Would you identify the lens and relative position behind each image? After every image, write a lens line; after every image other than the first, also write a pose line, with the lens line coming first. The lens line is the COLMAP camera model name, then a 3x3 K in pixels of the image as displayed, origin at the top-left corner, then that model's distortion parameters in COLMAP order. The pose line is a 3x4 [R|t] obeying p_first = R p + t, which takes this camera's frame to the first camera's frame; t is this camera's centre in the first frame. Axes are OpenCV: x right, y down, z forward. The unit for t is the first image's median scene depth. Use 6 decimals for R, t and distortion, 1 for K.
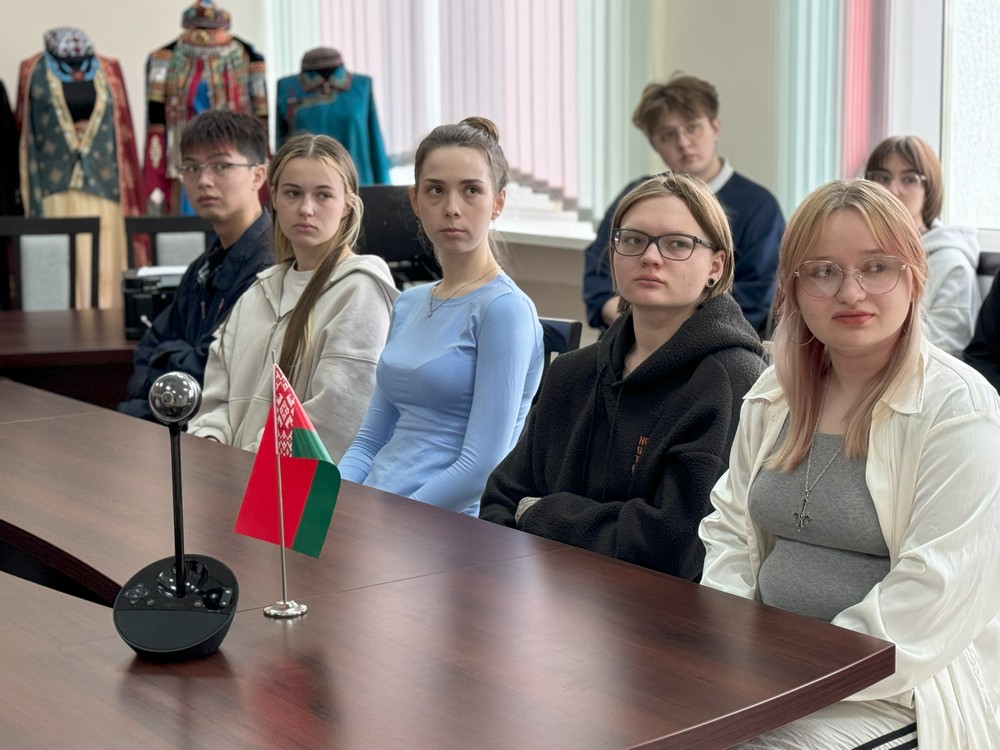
lens RADIAL K [[1975.8, 0, 500.0], [0, 1975.8, 375.0], [0, 0, 1]] dist [0.147266, -0.033414]
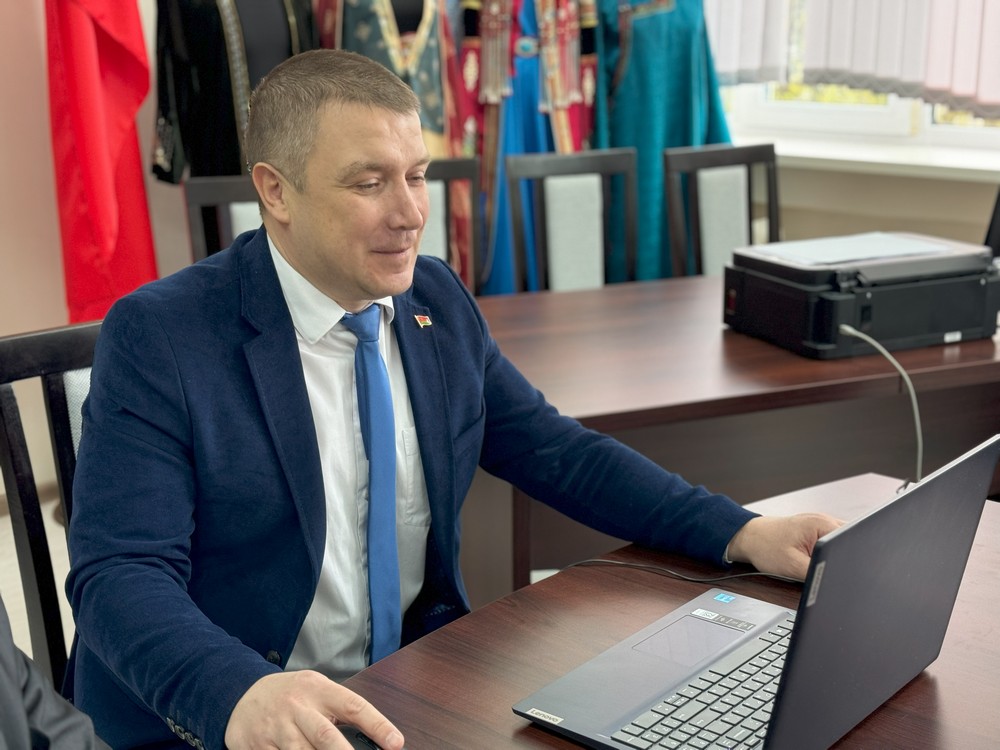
lens RADIAL K [[1467.4, 0, 500.0], [0, 1467.4, 375.0], [0, 0, 1]] dist [0.052838, -0.013250]
pose [[0.985063, -0.037715, 0.168013, -0.481391], [0.021495, 0.995019, 0.097337, -0.081303], [-0.170848, -0.092272, 0.980967, 0.684827]]
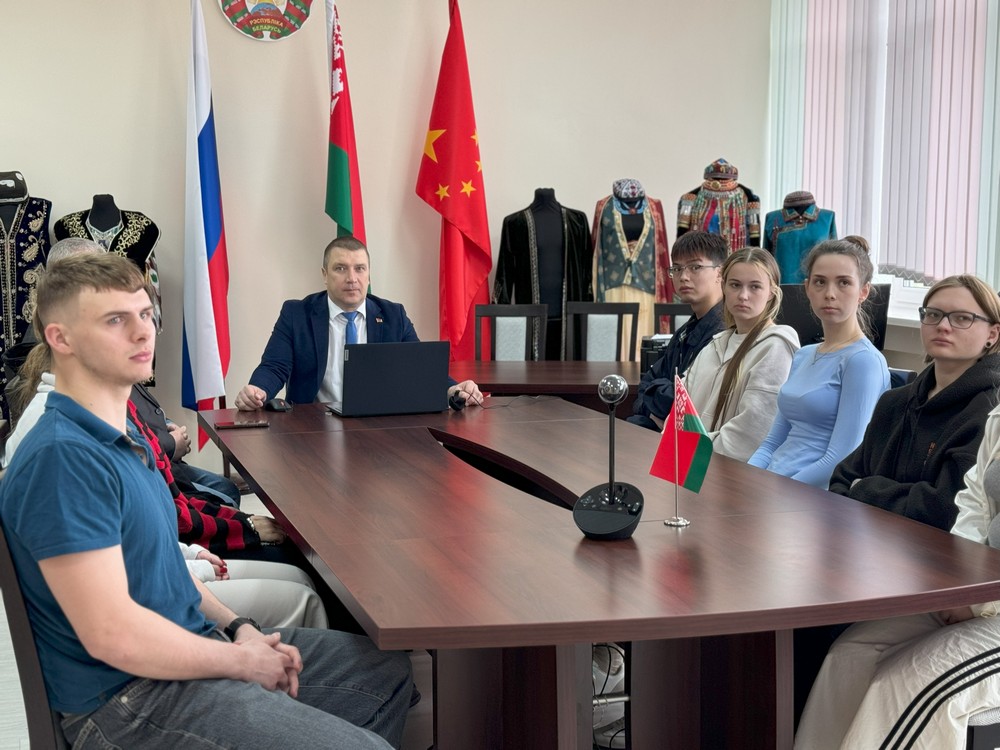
lens RADIAL K [[1467.4, 0, 500.0], [0, 1467.4, 375.0], [0, 0, 1]] dist [0.052838, -0.013250]
pose [[0.948721, 0.044330, -0.312991, 0.081852], [-0.056783, 0.997912, -0.030781, 0.024894], [0.310973, 0.046976, 0.949257, -0.143863]]
